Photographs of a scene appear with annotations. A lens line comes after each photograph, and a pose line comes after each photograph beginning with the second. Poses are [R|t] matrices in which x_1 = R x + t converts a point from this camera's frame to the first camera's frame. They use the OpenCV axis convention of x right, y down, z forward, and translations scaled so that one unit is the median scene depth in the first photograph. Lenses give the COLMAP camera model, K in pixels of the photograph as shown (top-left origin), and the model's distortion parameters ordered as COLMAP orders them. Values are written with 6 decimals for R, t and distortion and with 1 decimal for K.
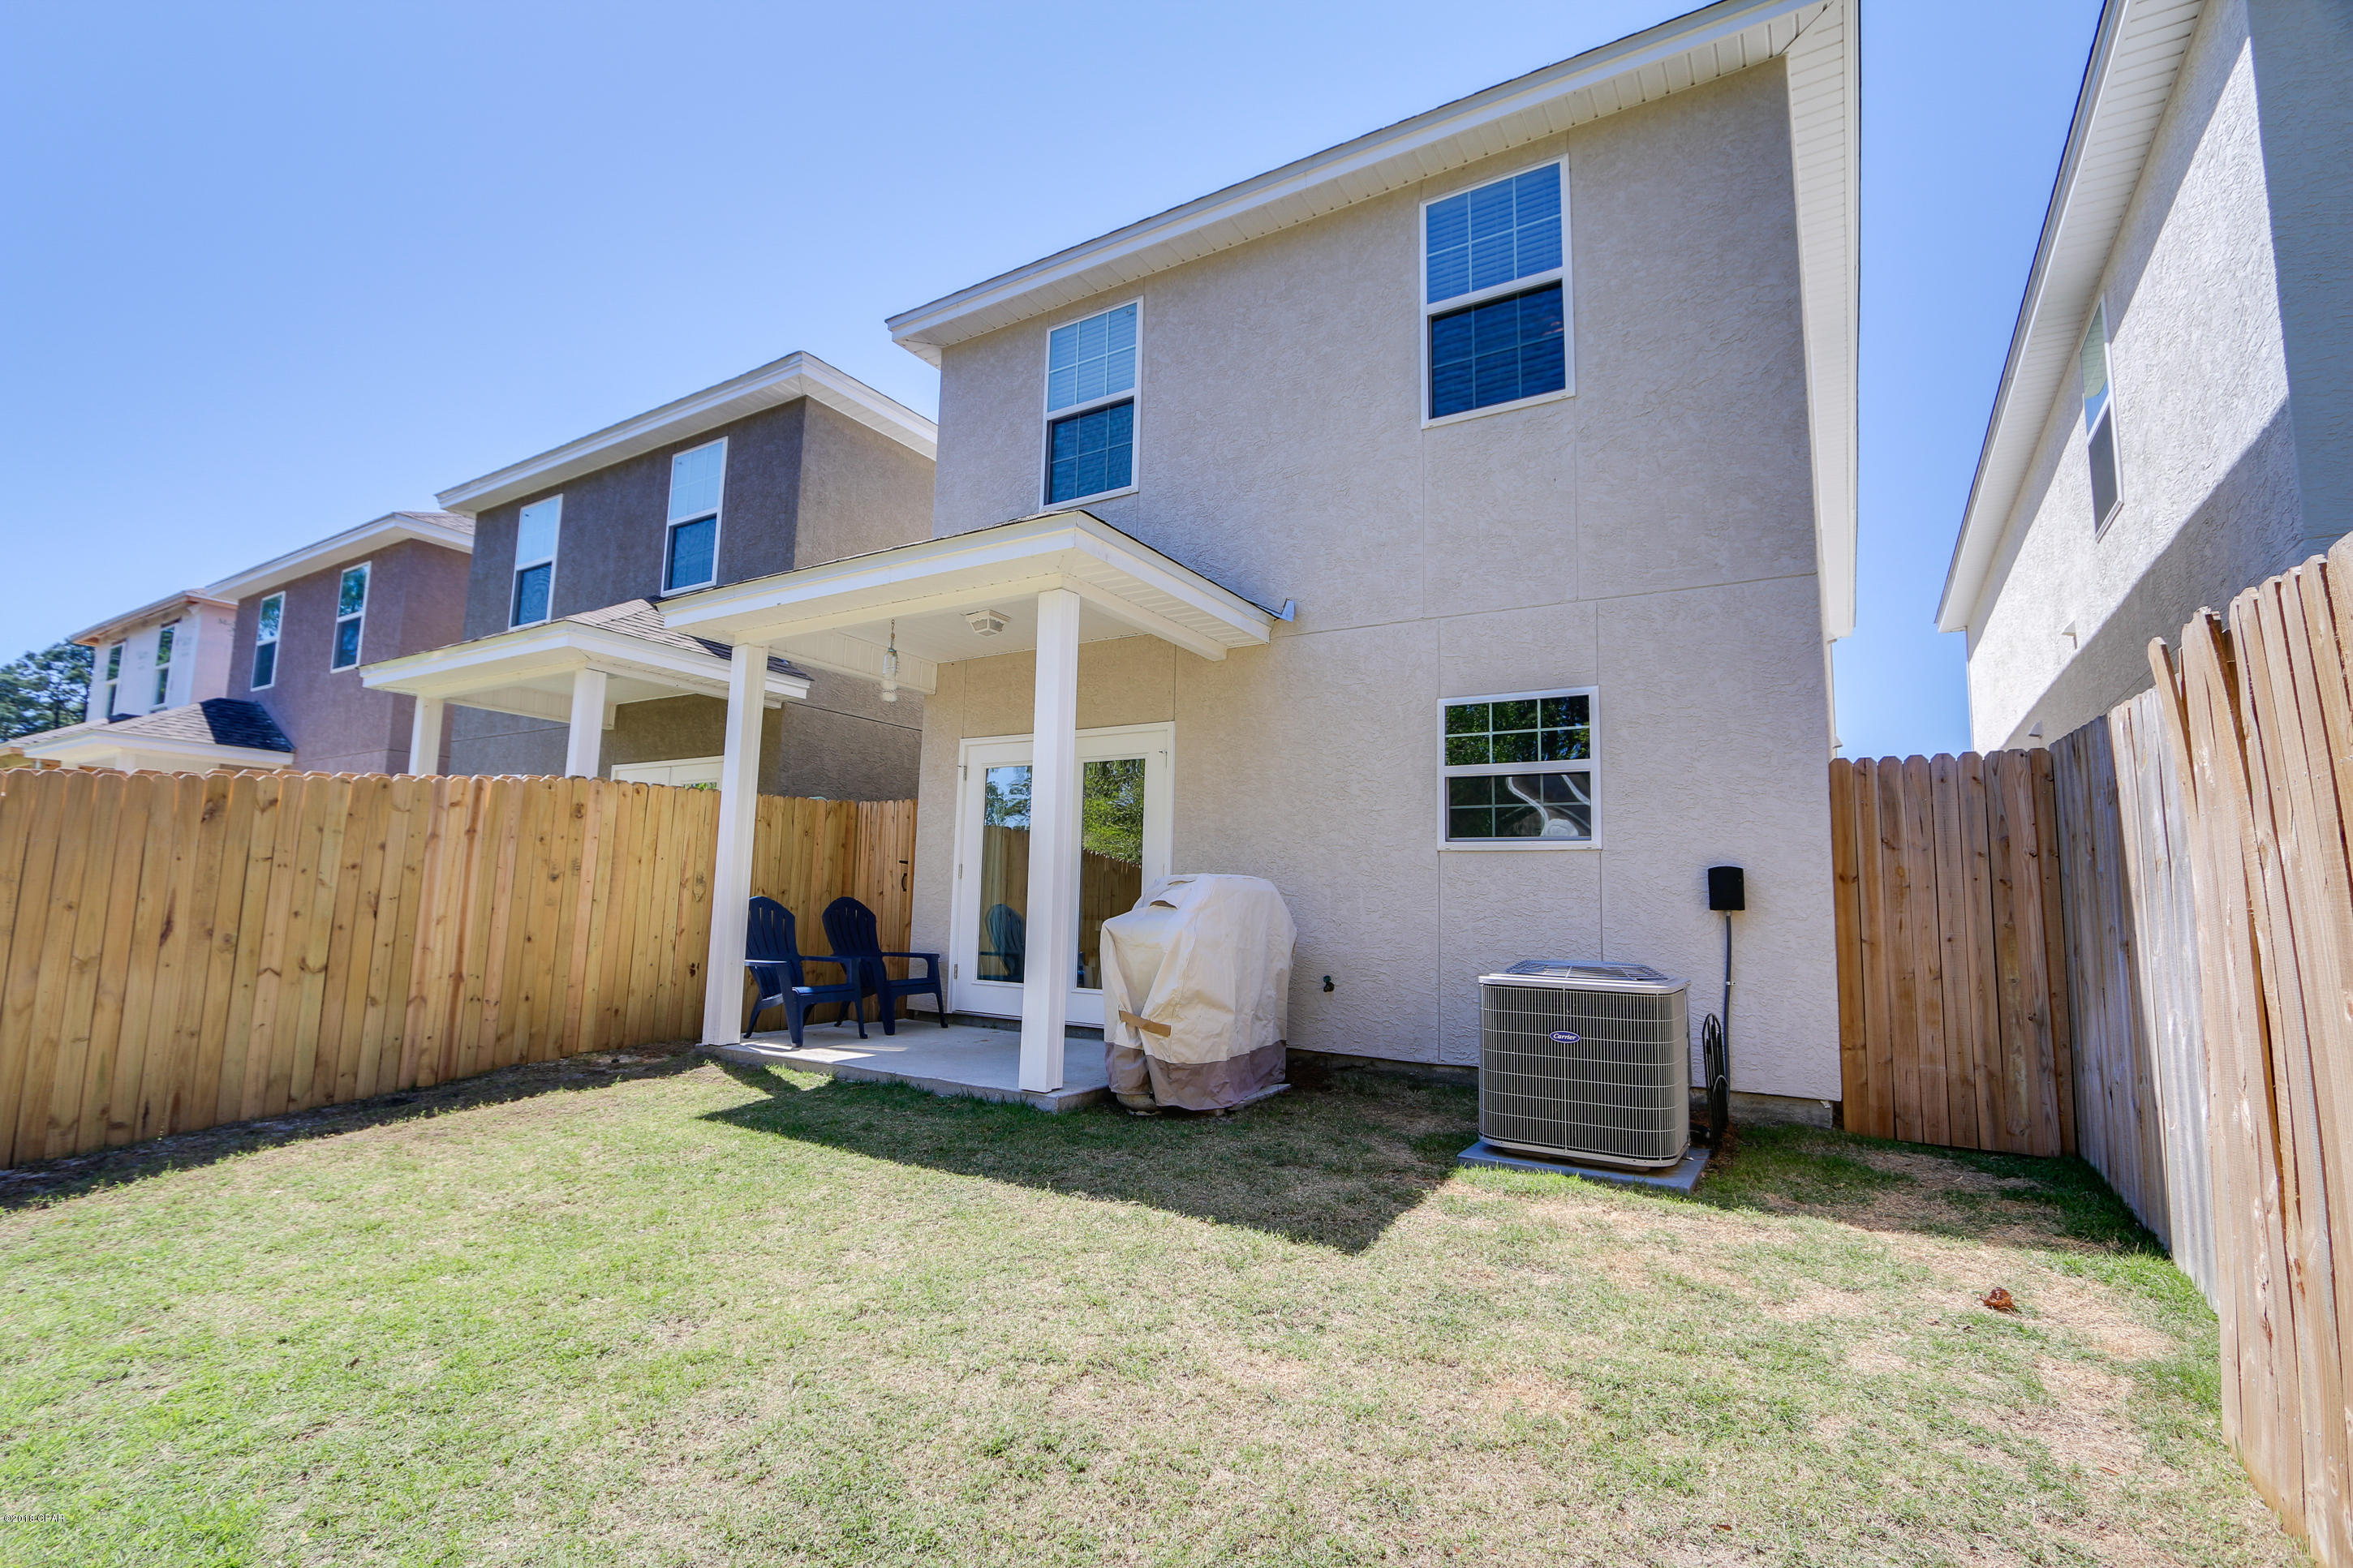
lens RADIAL K [[1082.1, 0, 1176.5], [0, 1082.1, 784.0], [0, 0, 1]] dist [-0.015004, -0.000072]
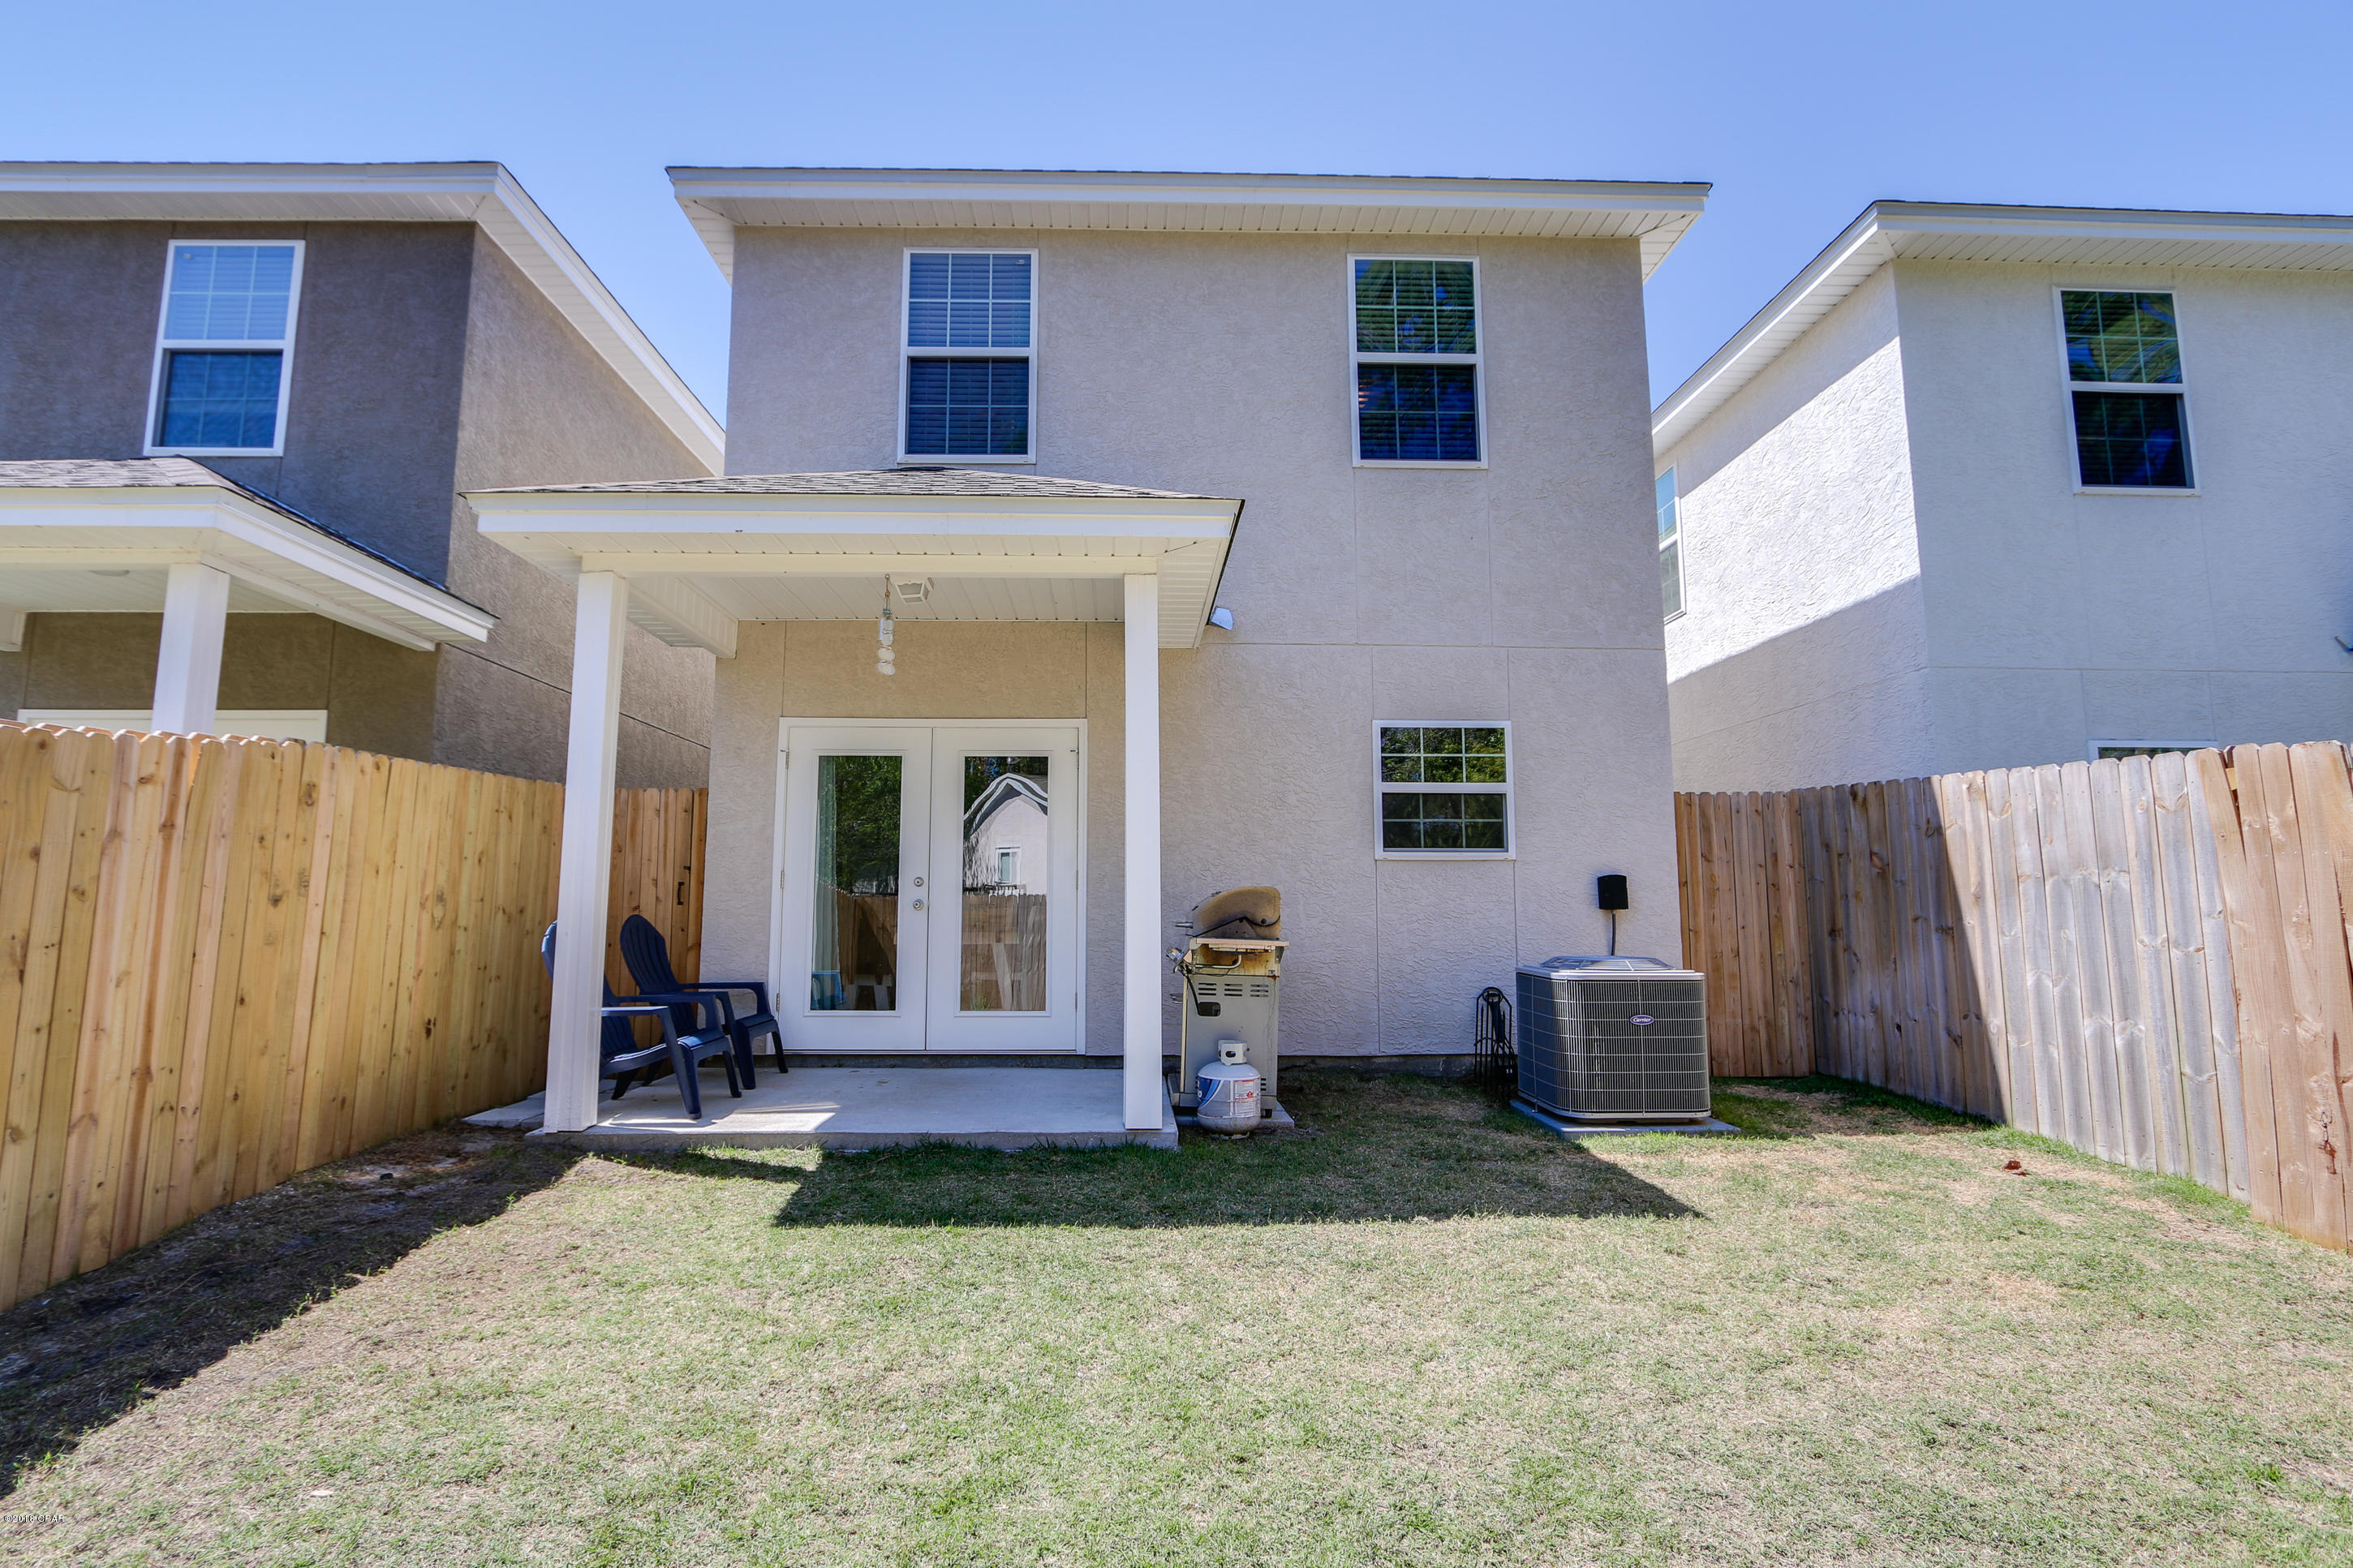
lens RADIAL K [[1089.5, 0, 1176.5], [0, 1089.5, 784.0], [0, 0, 1]] dist [-0.014592, 0.000336]
pose [[0.829726, 0.038631, 0.556832, -0.537957], [-0.043622, 0.999039, -0.004308, -0.001101], [-0.556463, -0.020716, 0.830614, 0.202043]]
